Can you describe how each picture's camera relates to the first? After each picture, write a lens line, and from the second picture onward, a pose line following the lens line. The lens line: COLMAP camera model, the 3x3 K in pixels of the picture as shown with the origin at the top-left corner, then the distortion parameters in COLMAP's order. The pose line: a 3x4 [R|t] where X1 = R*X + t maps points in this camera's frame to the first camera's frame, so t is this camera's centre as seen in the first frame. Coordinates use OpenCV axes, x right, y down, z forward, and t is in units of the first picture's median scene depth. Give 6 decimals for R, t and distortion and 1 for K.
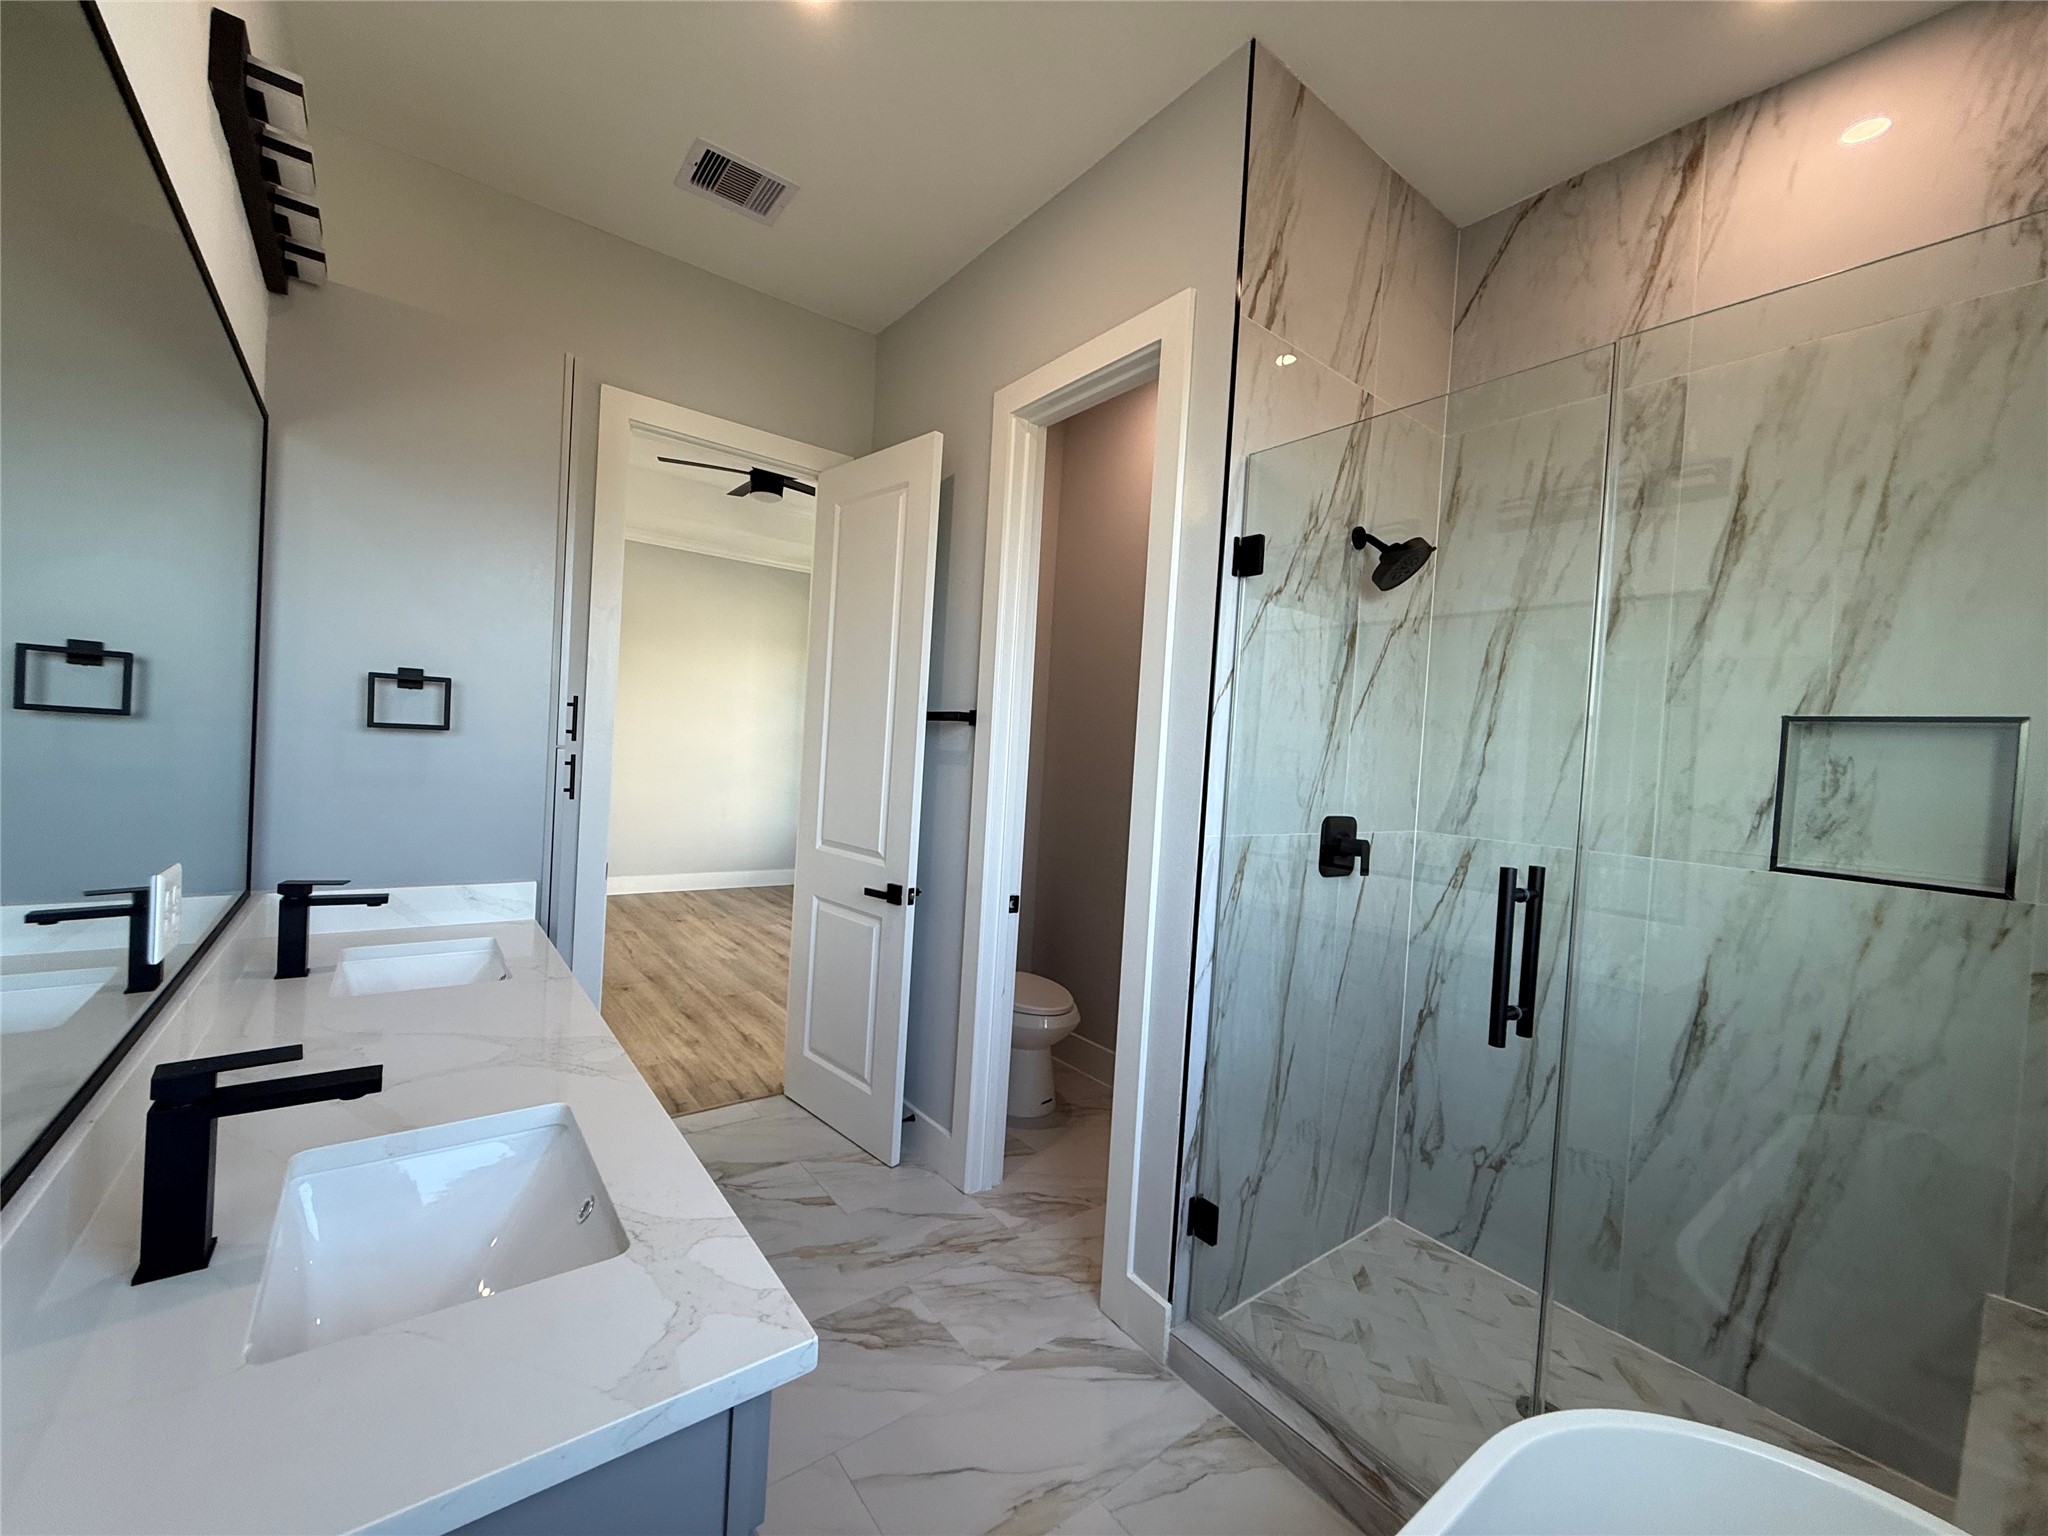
lens RADIAL K [[807.9, 0, 1026.3], [0, 807.9, 756.4], [0, 0, 1]] dist [0.000436, 0.000103]
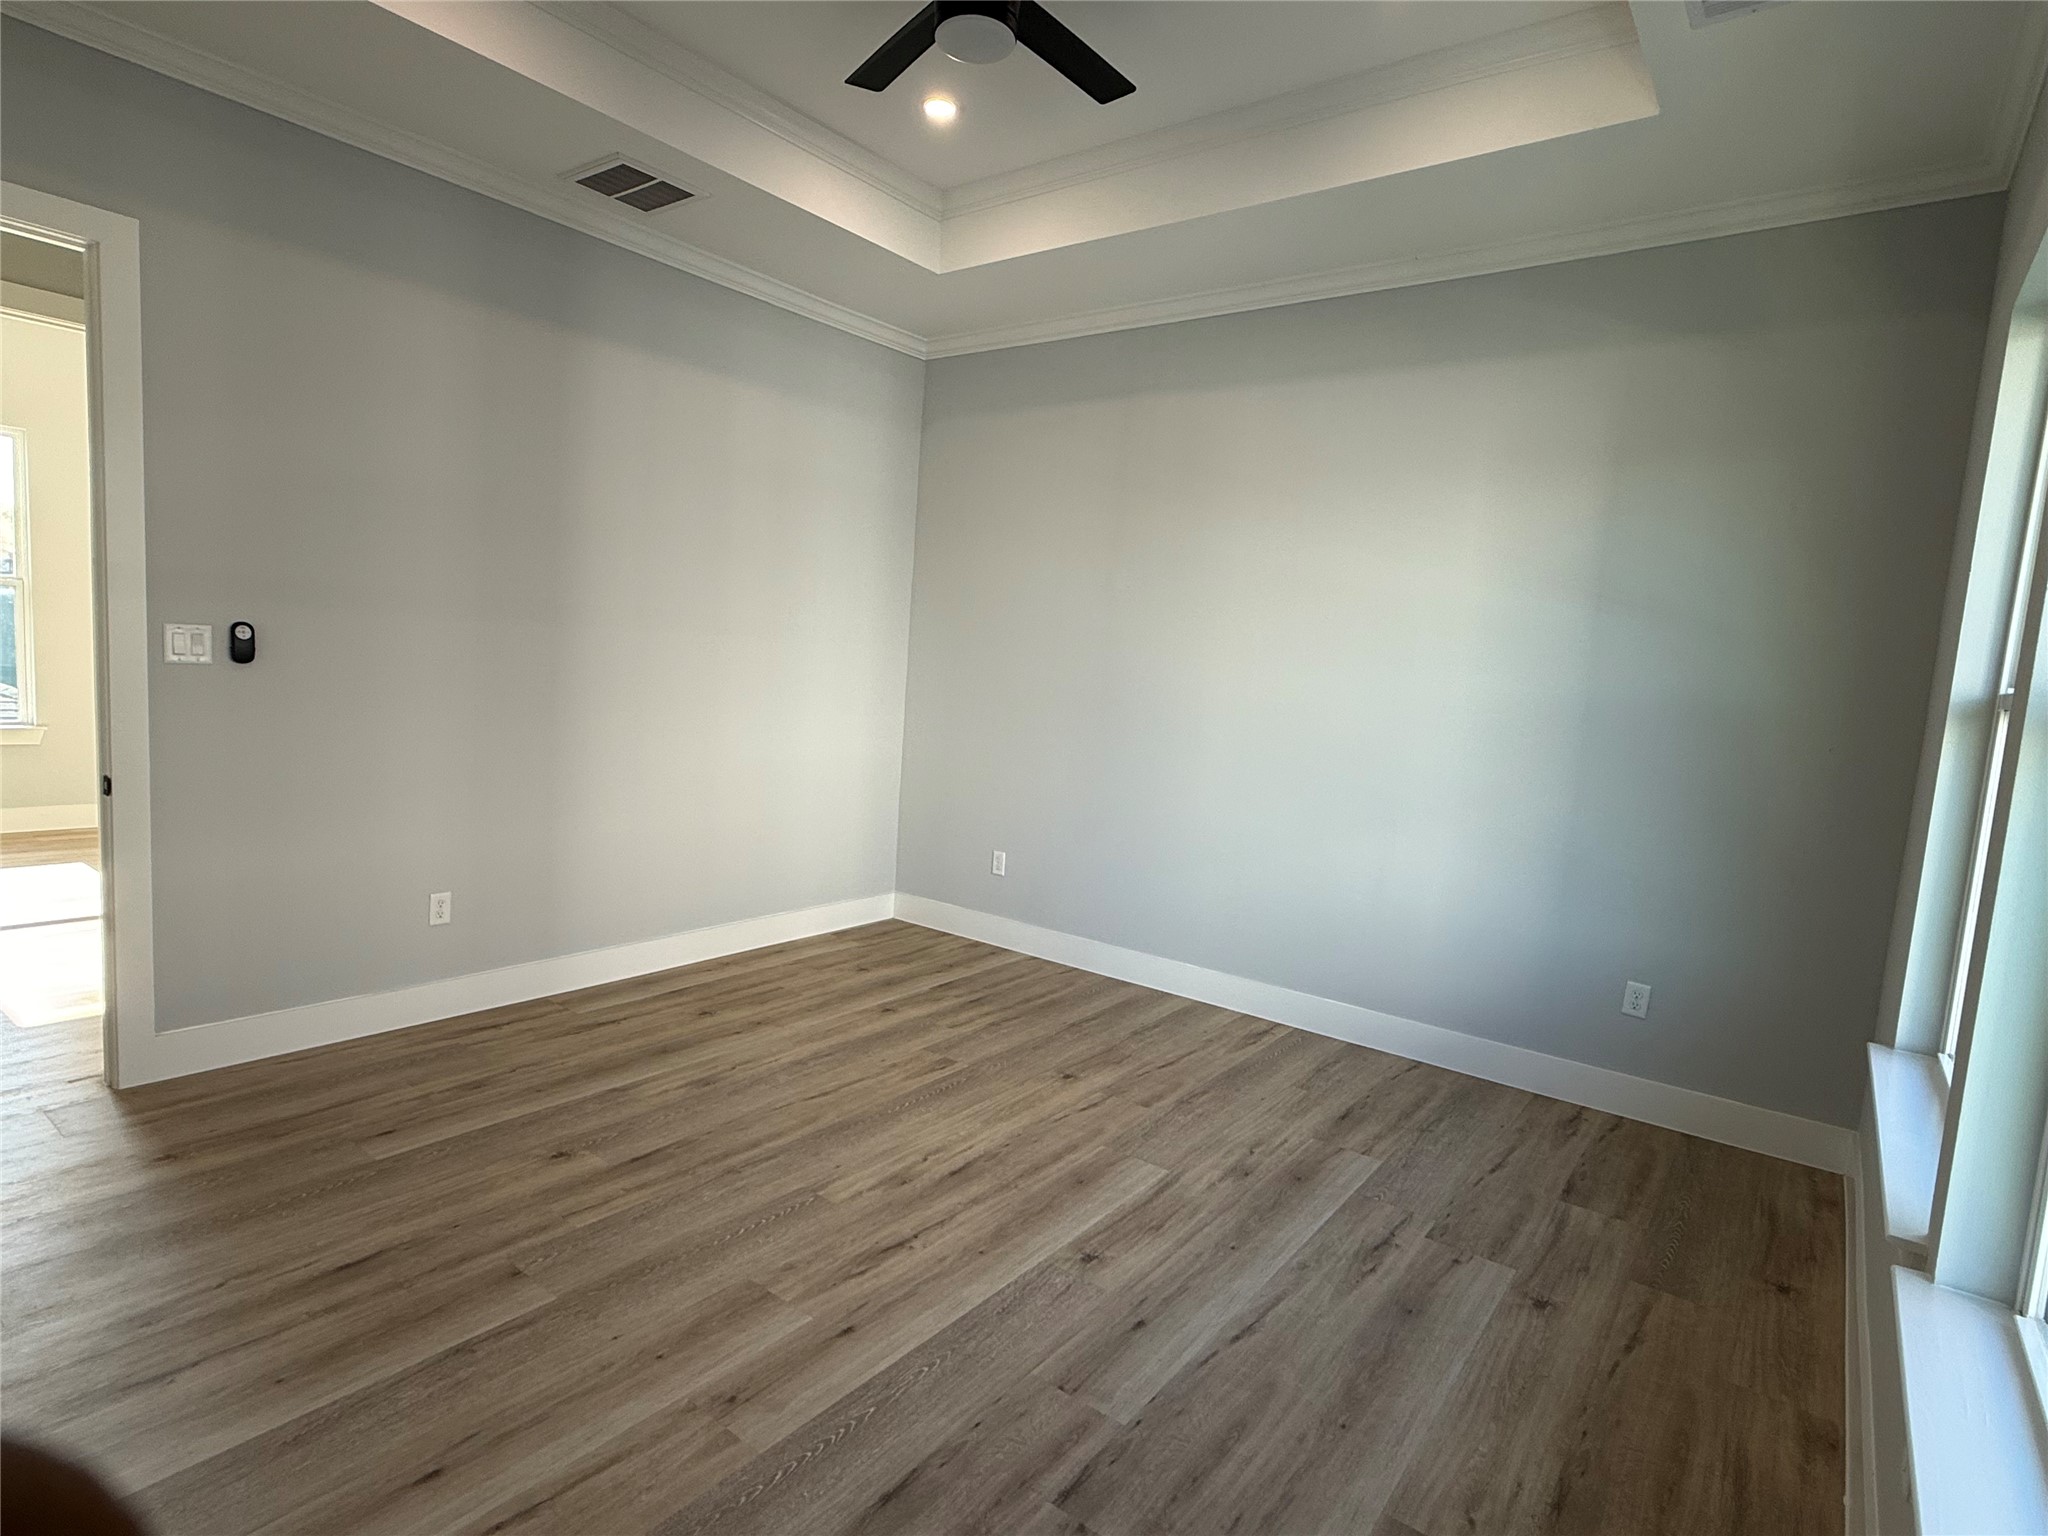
lens RADIAL K [[1071.4, 0, 1017.9], [0, 1071.4, 770.1], [0, 0, 1]] dist [-0.005148, 0.001095]
pose [[0.258119, 0.053768, -0.964616, 0.221582], [-0.056665, 0.997574, 0.040442, -0.003460], [0.964450, 0.044221, 0.260539, 1.067346]]
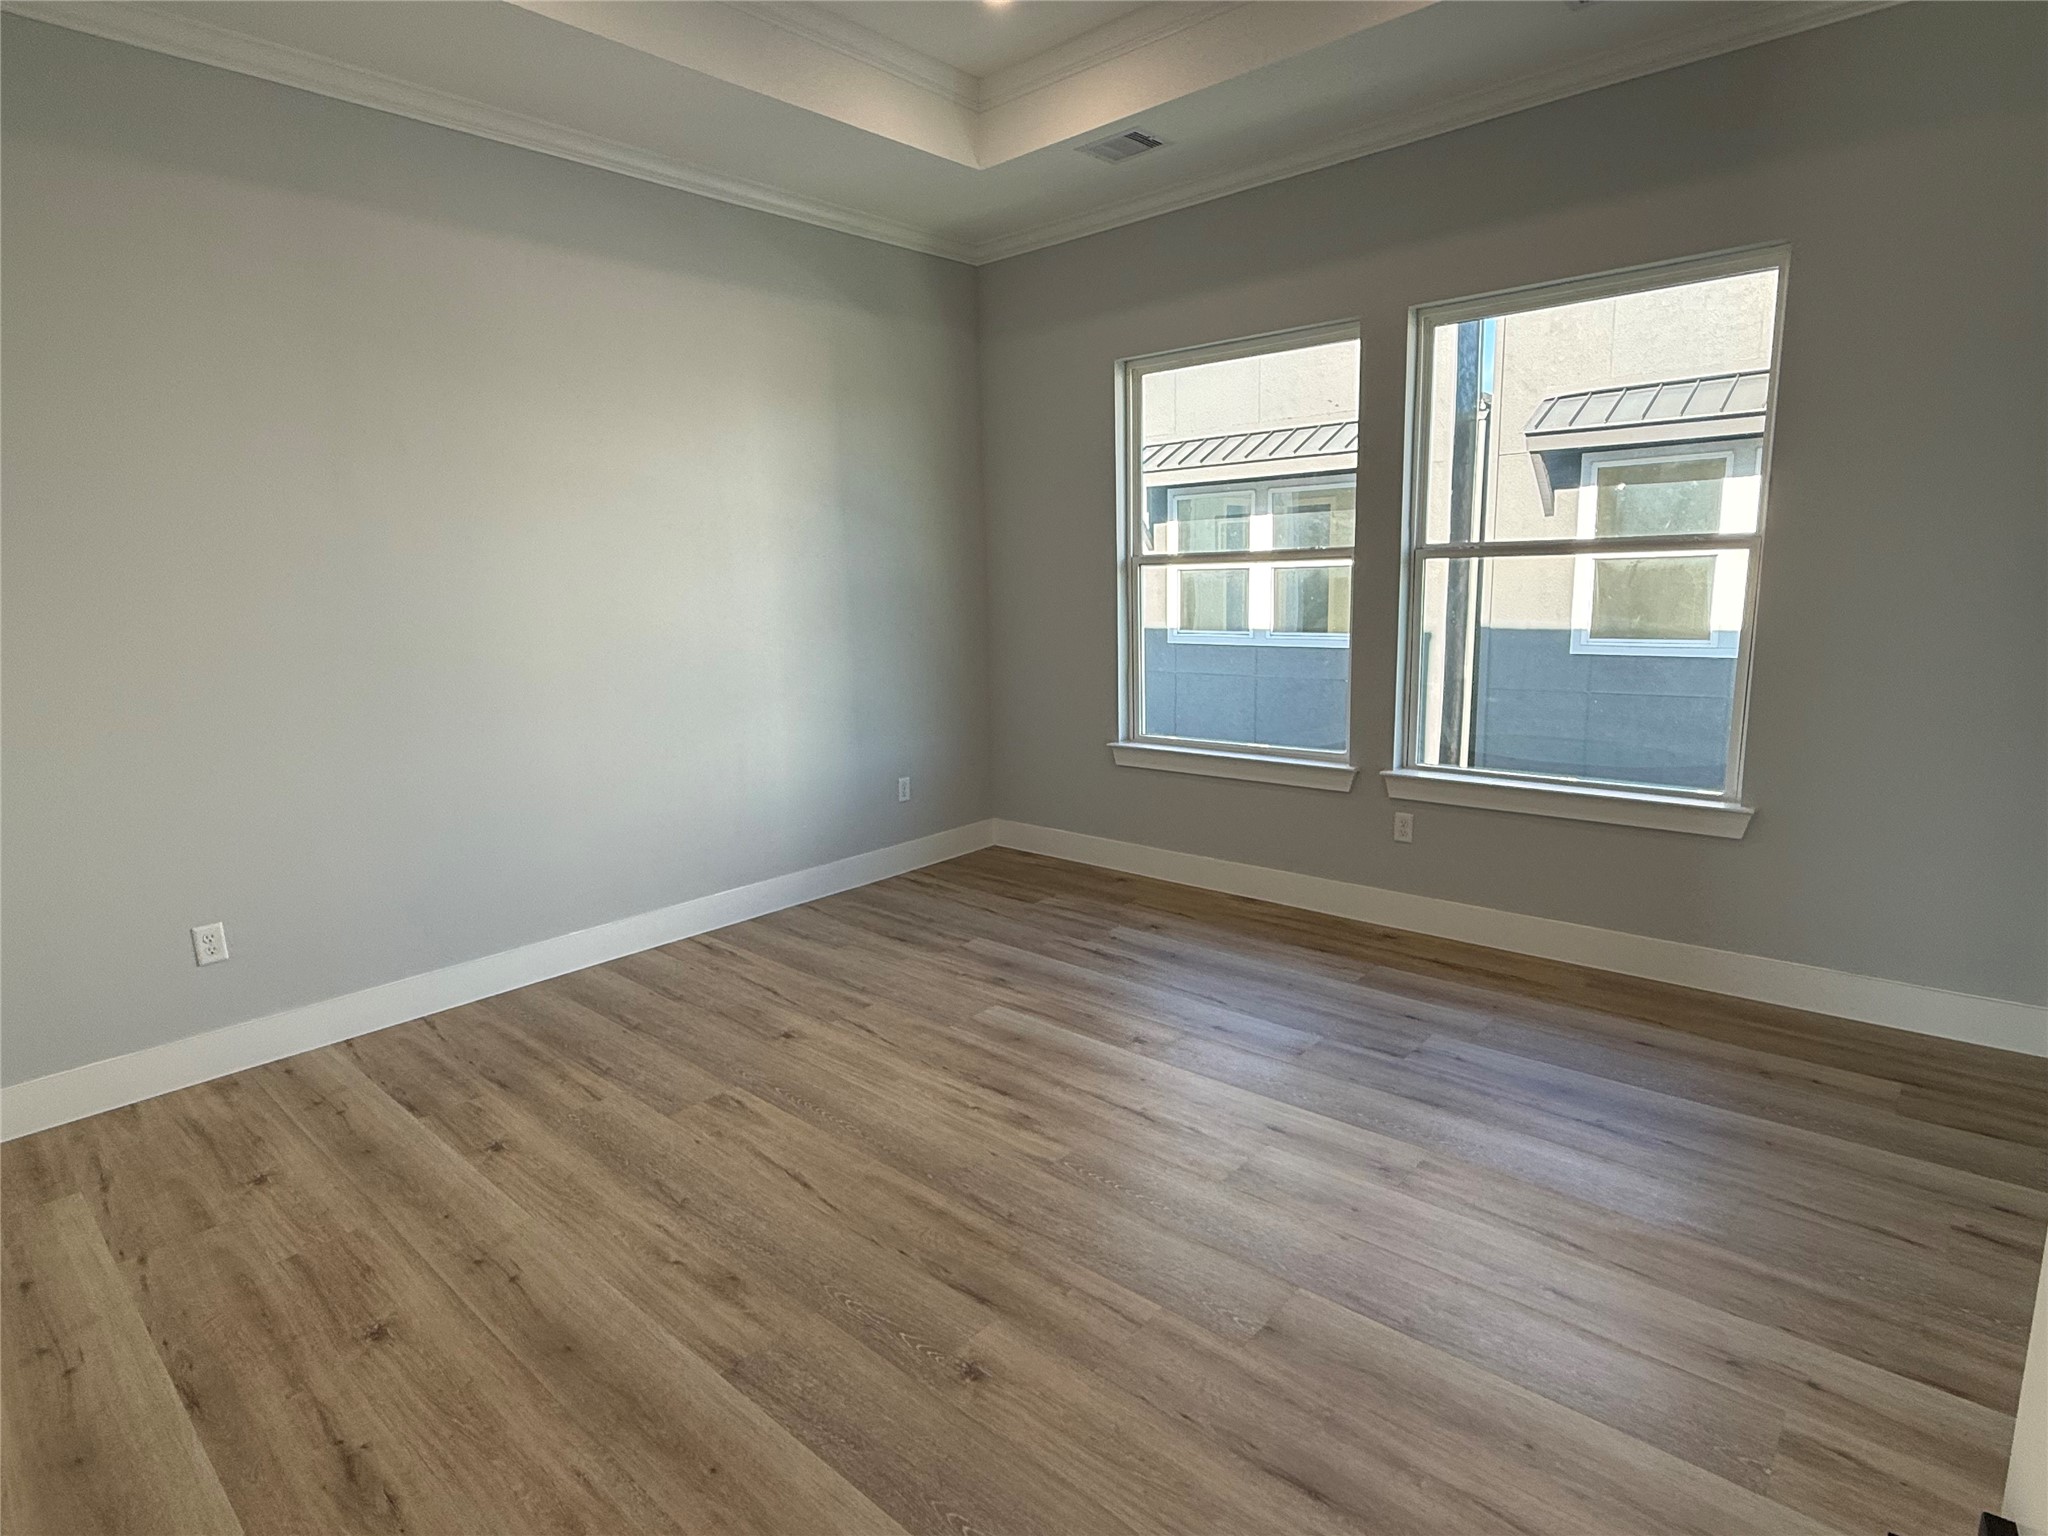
lens RADIAL K [[1071.4, 0, 1017.3], [0, 1071.4, 763.5], [0, 0, 1]] dist [-0.005148, 0.001095]
pose [[0.981027, -0.122660, 0.150136, -0.503029], [0.094890, 0.979101, 0.179879, -0.049465], [-0.169063, -0.162219, 0.972164, 0.577762]]
